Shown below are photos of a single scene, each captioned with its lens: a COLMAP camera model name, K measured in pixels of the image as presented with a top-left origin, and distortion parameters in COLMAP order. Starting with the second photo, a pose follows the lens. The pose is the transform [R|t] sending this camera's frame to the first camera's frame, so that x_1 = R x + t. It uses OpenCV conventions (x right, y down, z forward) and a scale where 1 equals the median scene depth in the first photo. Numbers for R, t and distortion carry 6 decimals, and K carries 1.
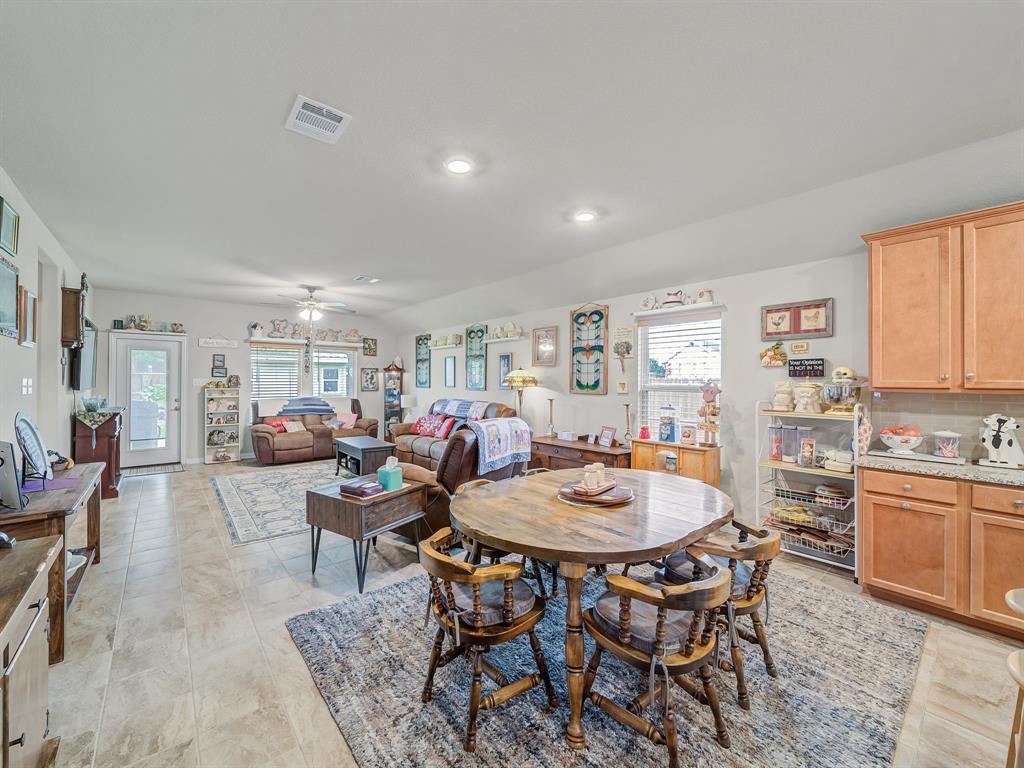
lens RADIAL K [[408.1, 0, 505.8], [0, 408.1, 382.1], [0, 0, 1]] dist [0.001408, -0.000938]
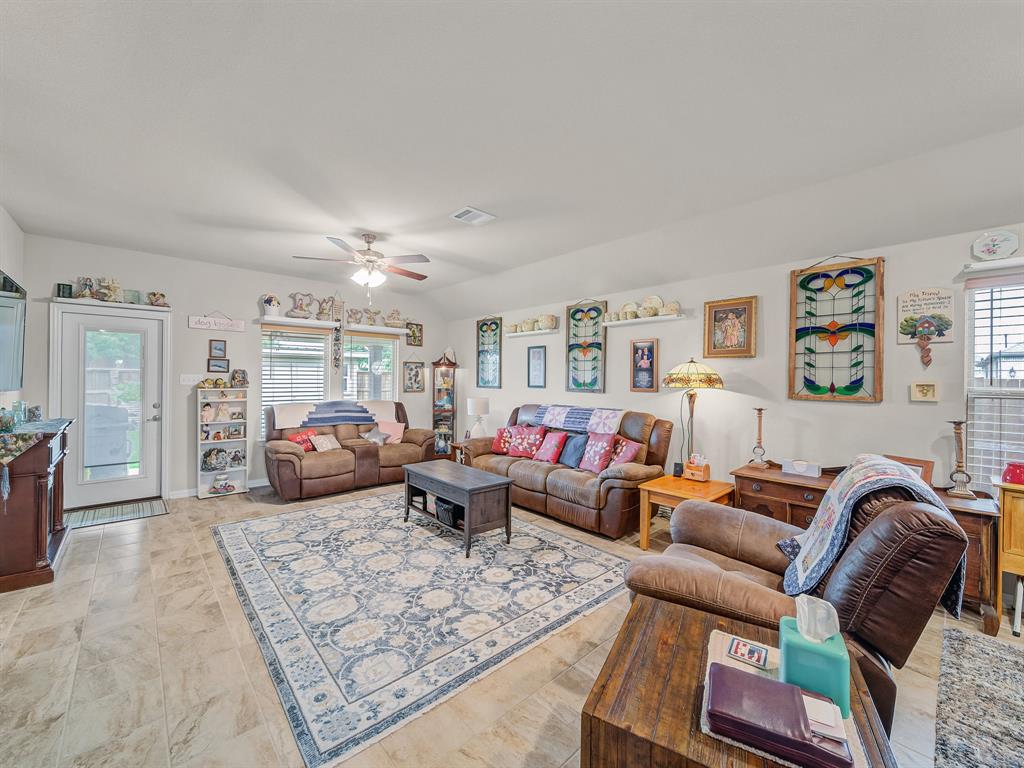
lens RADIAL K [[408.1, 0, 505.8], [0, 408.1, 380.1], [0, 0, 1]] dist [0.001408, -0.000938]
pose [[0.999240, 0.003997, 0.038770, -0.336465], [-0.003984, 0.999992, -0.000423, -0.001113], [-0.038771, 0.000268, 0.999248, 0.400693]]
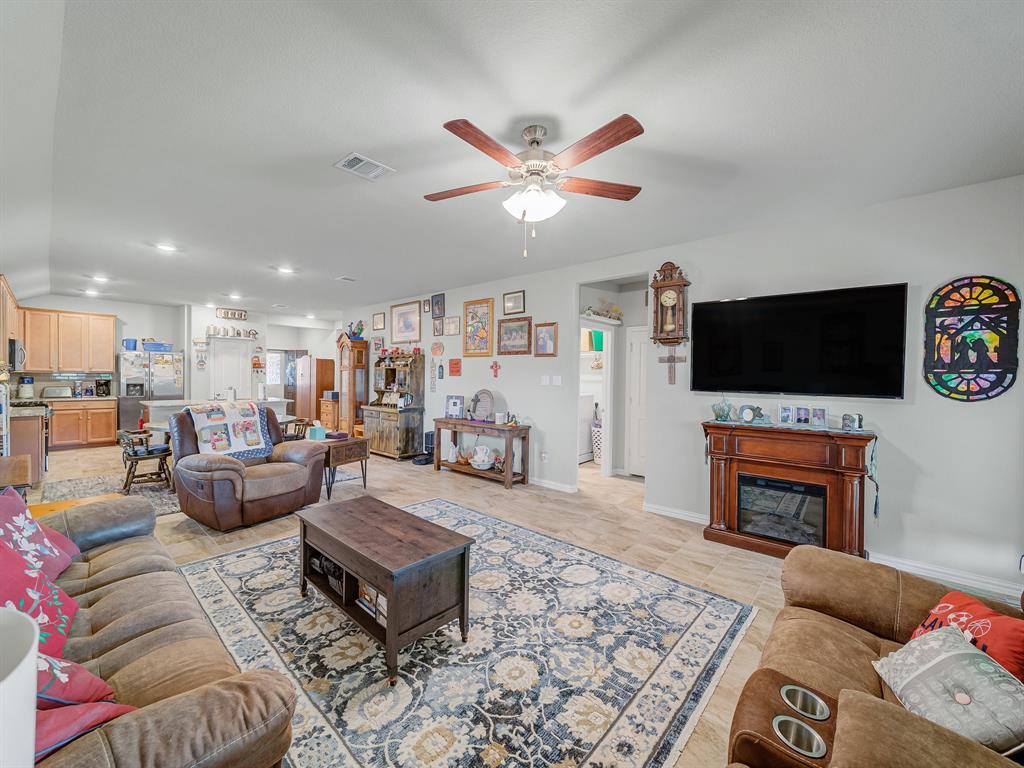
lens RADIAL K [[408.1, 0, 504.4], [0, 408.1, 379.7], [0, 0, 1]] dist [0.001408, -0.000938]
pose [[-0.989853, -0.017089, -0.141063, -0.475513], [-0.018852, 0.999760, 0.011172, -0.005535], [0.140839, 0.013718, -0.989938, 1.636700]]
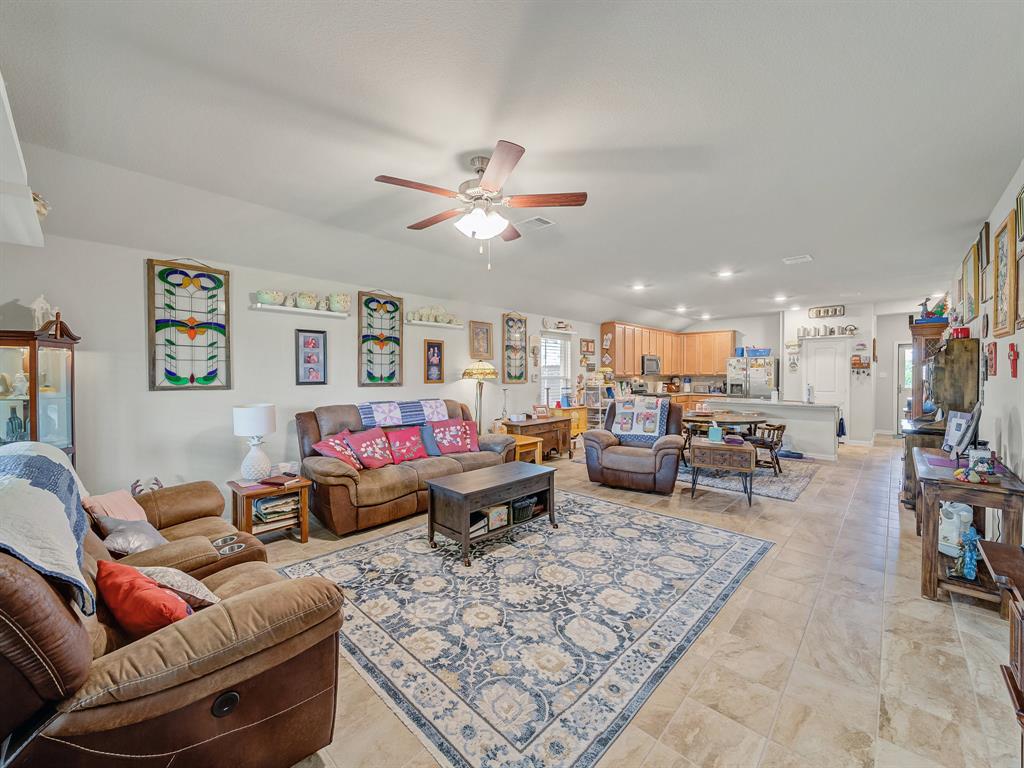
lens RADIAL K [[408.1, 0, 489.9], [0, 408.1, 379.1], [0, 0, 1]] dist [0.001408, -0.000938]
pose [[-0.089049, -0.018858, 0.995849, -1.092590], [0.002132, 0.999815, 0.019124, -0.008482], [-0.996025, 0.003826, -0.088992, 1.226001]]
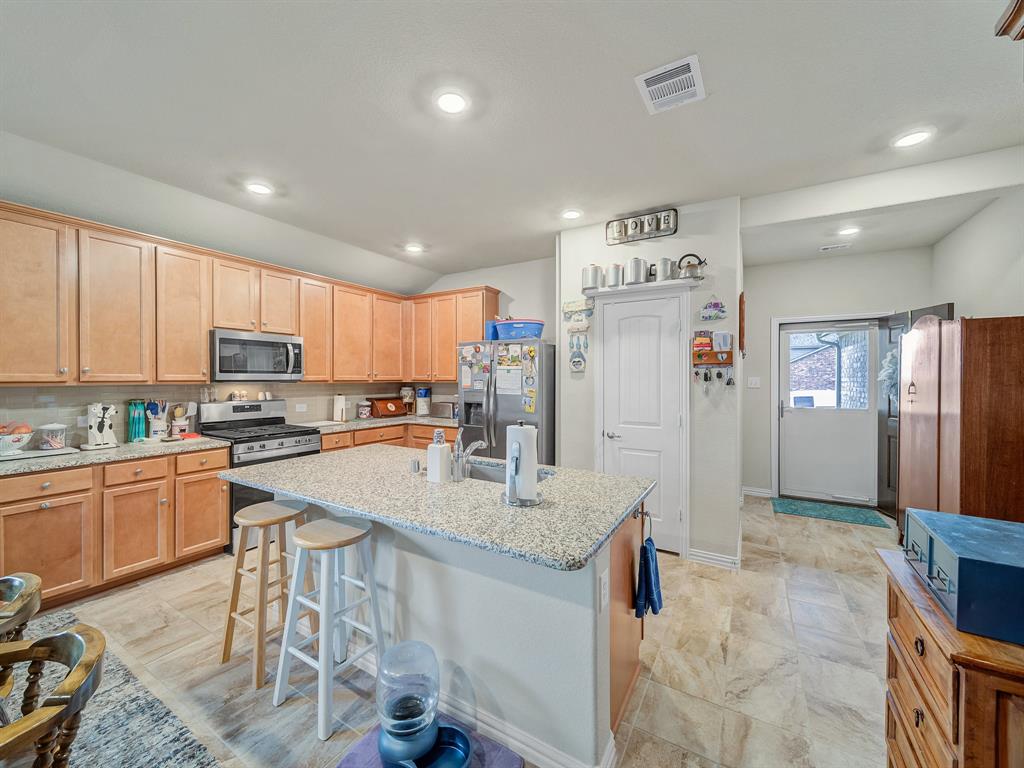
lens RADIAL K [[408.1, 0, 491.0], [0, 408.1, 378.5], [0, 0, 1]] dist [0.001408, -0.000938]
pose [[-0.301899, -0.007275, 0.953312, -0.119474], [-0.002829, 0.999973, 0.006736, -0.001204], [-0.953336, -0.000663, -0.301911, 0.146834]]
